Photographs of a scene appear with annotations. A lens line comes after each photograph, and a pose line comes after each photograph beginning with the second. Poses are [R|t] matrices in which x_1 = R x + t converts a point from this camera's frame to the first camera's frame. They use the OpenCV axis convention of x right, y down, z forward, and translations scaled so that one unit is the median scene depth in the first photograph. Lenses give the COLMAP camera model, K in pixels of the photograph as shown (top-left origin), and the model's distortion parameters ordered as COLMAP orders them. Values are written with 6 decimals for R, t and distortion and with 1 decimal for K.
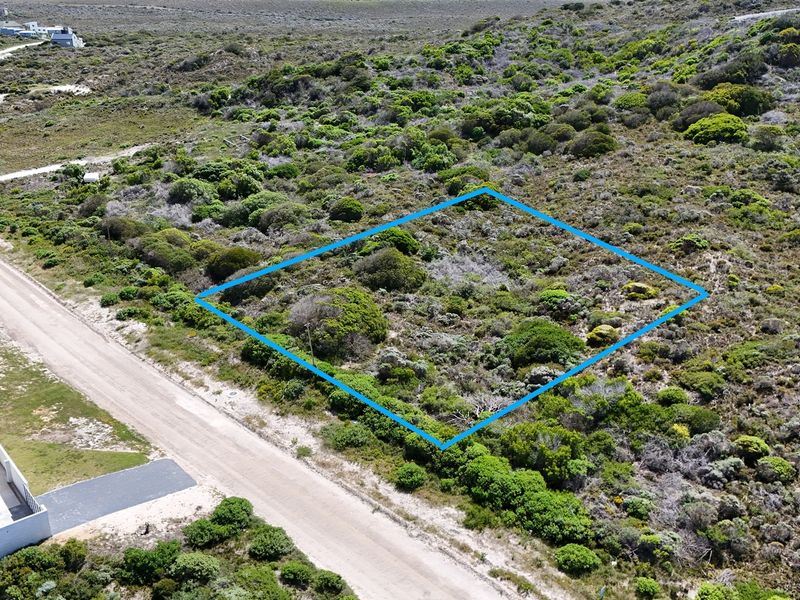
lens RADIAL K [[775.6, 0, 401.6], [0, 775.6, 299.7], [0, 0, 1]] dist [0.044130, 0.000000]
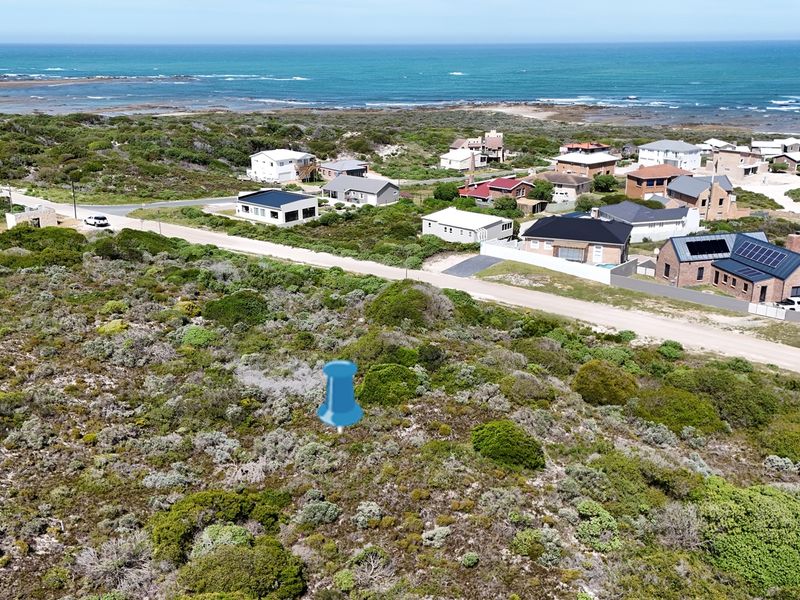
lens RADIAL K [[775.6, 0, 399.0], [0, 775.6, 306.9], [0, 0, 1]] dist [0.044130, 0.000000]
pose [[-0.990580, 0.051435, -0.126907, 0.095280], [-0.041759, 0.769157, 0.637694, -0.862881], [0.130411, 0.636986, -0.759764, 2.273075]]
